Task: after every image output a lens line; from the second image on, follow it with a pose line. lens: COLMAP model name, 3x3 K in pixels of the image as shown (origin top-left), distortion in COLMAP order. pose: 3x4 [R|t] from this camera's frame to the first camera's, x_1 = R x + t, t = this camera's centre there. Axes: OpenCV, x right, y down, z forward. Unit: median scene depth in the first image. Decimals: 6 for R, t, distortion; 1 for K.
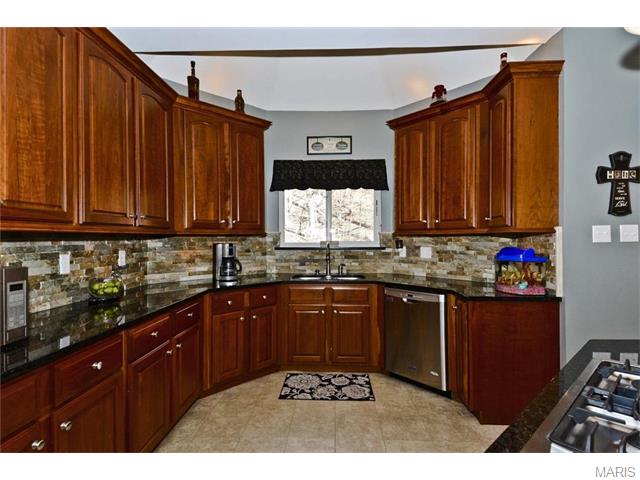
lens RADIAL K [[329.6, 0, 331.5], [0, 329.6, 239.0], [0, 0, 1]] dist [0.000640, 0.000044]
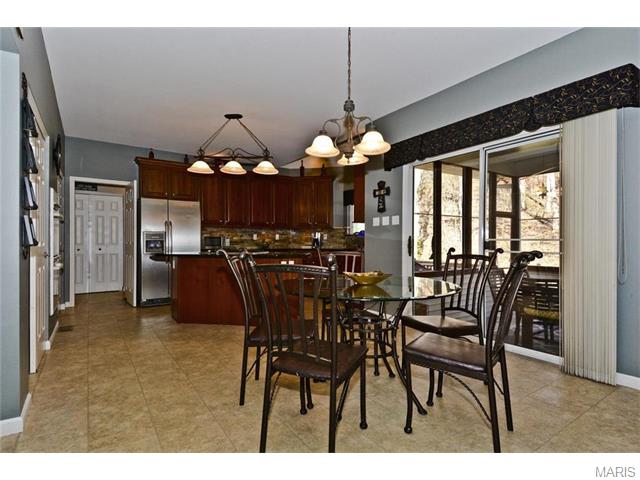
lens RADIAL K [[329.6, 0, 331.5], [0, 329.6, 239.0], [0, 0, 1]] dist [0.000640, 0.000044]
pose [[0.616694, -0.000168, -0.787203, 1.935771], [-0.005426, 0.999975, -0.004464, 0.086216], [0.787184, 0.007024, 0.616678, -0.409086]]
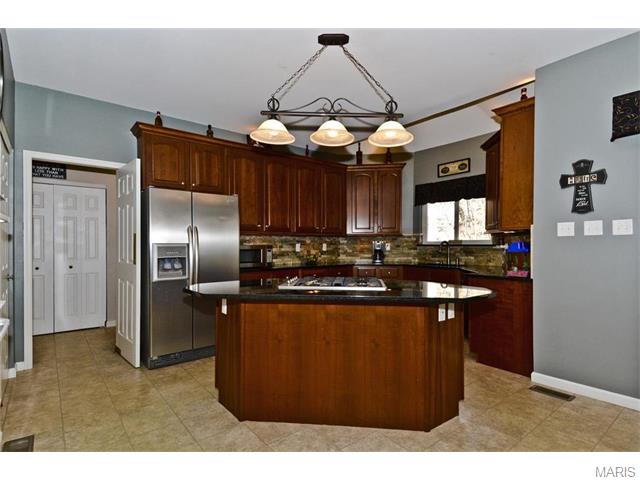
lens RADIAL K [[338.0, 0, 330.8], [0, 338.0, 243.6], [0, 0, 1]] dist [0.002425, -0.000449]
pose [[0.669758, 0.002261, -0.742576, 1.001660], [-0.004448, 0.999990, -0.000967, 0.037067], [0.742566, 0.003951, 0.669761, -0.421748]]
